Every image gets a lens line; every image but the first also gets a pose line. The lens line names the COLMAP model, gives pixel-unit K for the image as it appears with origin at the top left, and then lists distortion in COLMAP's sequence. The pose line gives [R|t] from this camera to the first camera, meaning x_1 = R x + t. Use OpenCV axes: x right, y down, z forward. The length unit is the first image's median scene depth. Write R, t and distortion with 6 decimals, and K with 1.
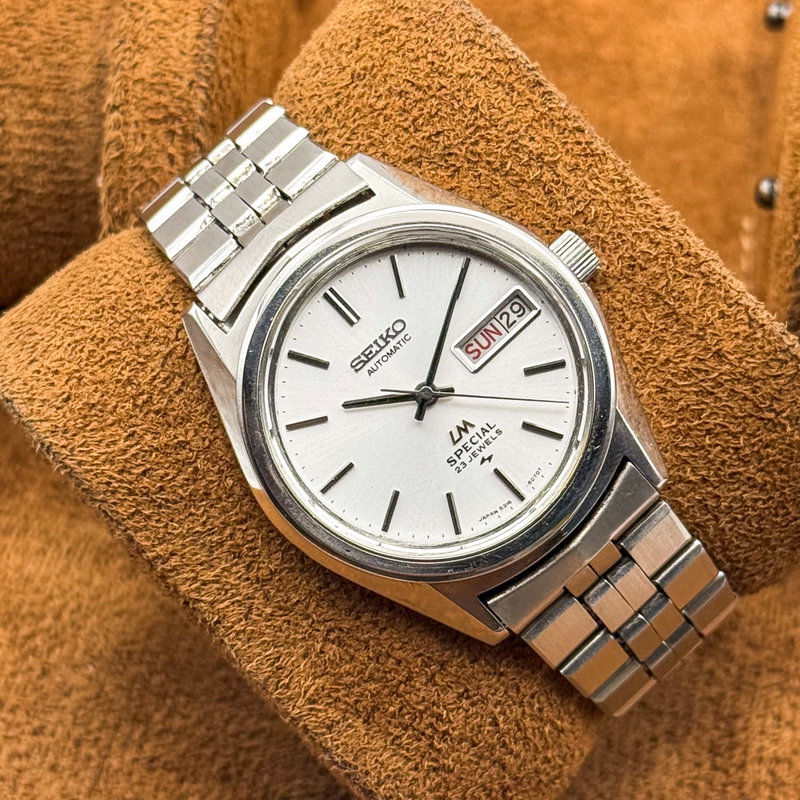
lens RADIAL K [[2753.5, 0, 400.0], [0, 2753.5, 400.0], [0, 0, 1]] dist [0.208679, -0.040088]
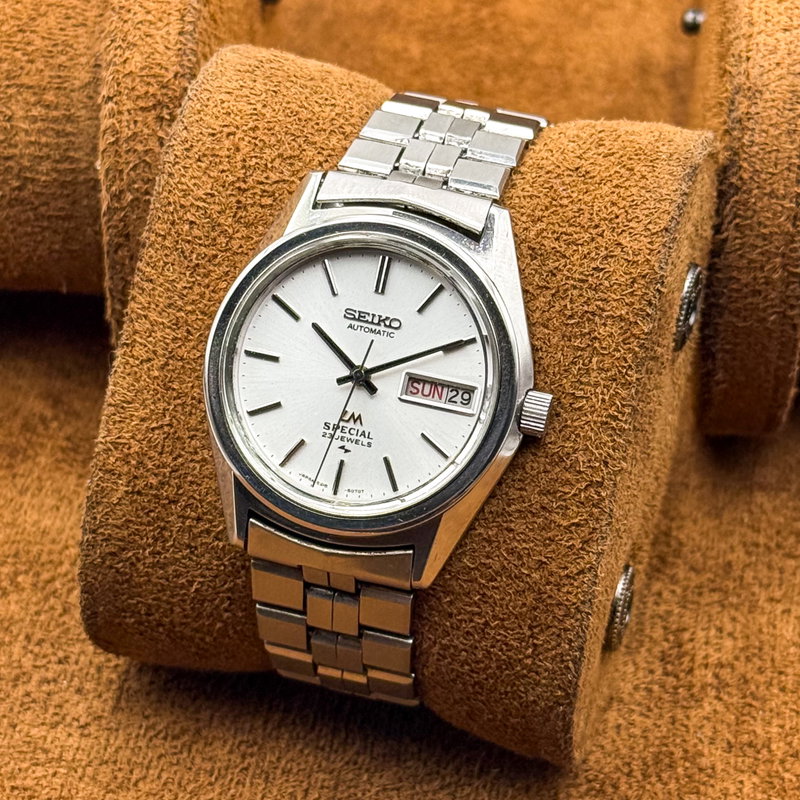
lens RADIAL K [[2753.5, 0, 400.0], [0, 2753.5, 400.0], [0, 0, 1]] dist [0.208679, -0.040088]
pose [[0.554124, 0.818107, -0.153777, 0.203870], [-0.795889, 0.574813, 0.190132, -0.228371], [0.243941, 0.017033, 0.969640, -0.135400]]
